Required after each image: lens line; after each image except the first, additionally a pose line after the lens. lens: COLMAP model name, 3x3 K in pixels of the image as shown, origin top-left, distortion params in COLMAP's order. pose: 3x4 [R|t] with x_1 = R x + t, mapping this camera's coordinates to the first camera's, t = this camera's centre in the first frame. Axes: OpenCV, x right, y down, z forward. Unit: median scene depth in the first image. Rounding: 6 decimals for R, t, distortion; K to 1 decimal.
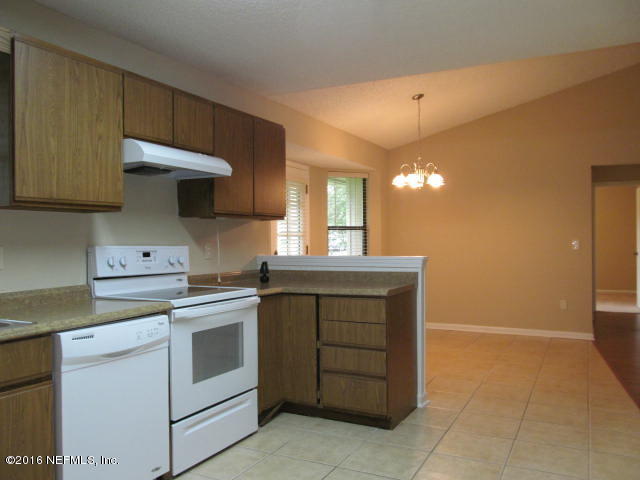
lens RADIAL K [[531.2, 0, 319.0], [0, 531.2, 236.1], [0, 0, 1]] dist [-0.059468, 0.015737]
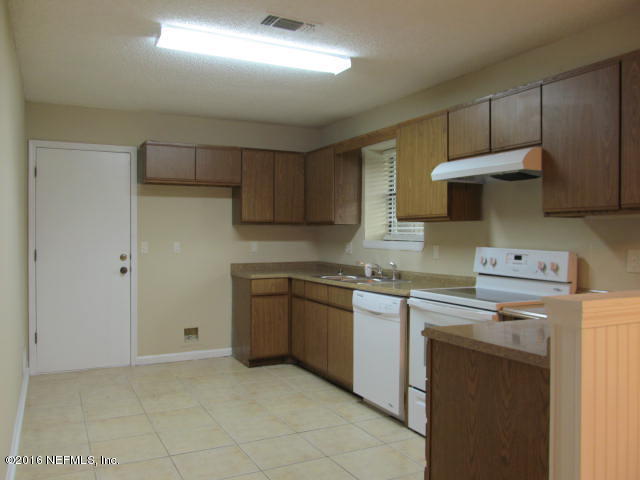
lens RADIAL K [[531.2, 0, 319.2], [0, 531.2, 241.4], [0, 0, 1]] dist [-0.059468, 0.015737]
pose [[-0.587300, 0.008190, -0.809328, 0.826501], [0.003129, 0.999964, 0.007848, -0.006077], [0.809363, 0.002077, -0.587305, 1.462921]]
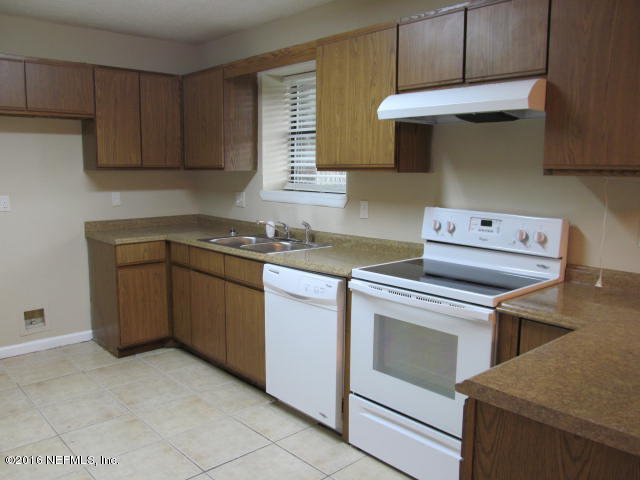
lens RADIAL K [[531.2, 0, 319.7], [0, 531.2, 241.1], [0, 0, 1]] dist [-0.059468, 0.015737]
pose [[-0.352067, 0.127240, -0.927286, 0.577120], [0.002488, 0.990840, 0.135016, -0.052745], [0.935971, 0.045228, -0.349159, 1.185480]]
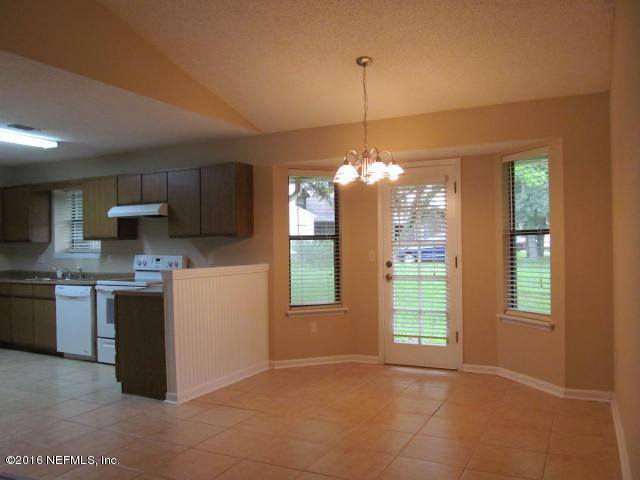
lens RADIAL K [[531.2, 0, 320.2], [0, 531.2, 238.9], [0, 0, 1]] dist [-0.059468, 0.015737]
pose [[0.004451, -0.010647, -0.999933, 1.779014], [0.022964, 0.999681, -0.010542, -0.007580], [0.999726, -0.022916, 0.004694, 1.786135]]
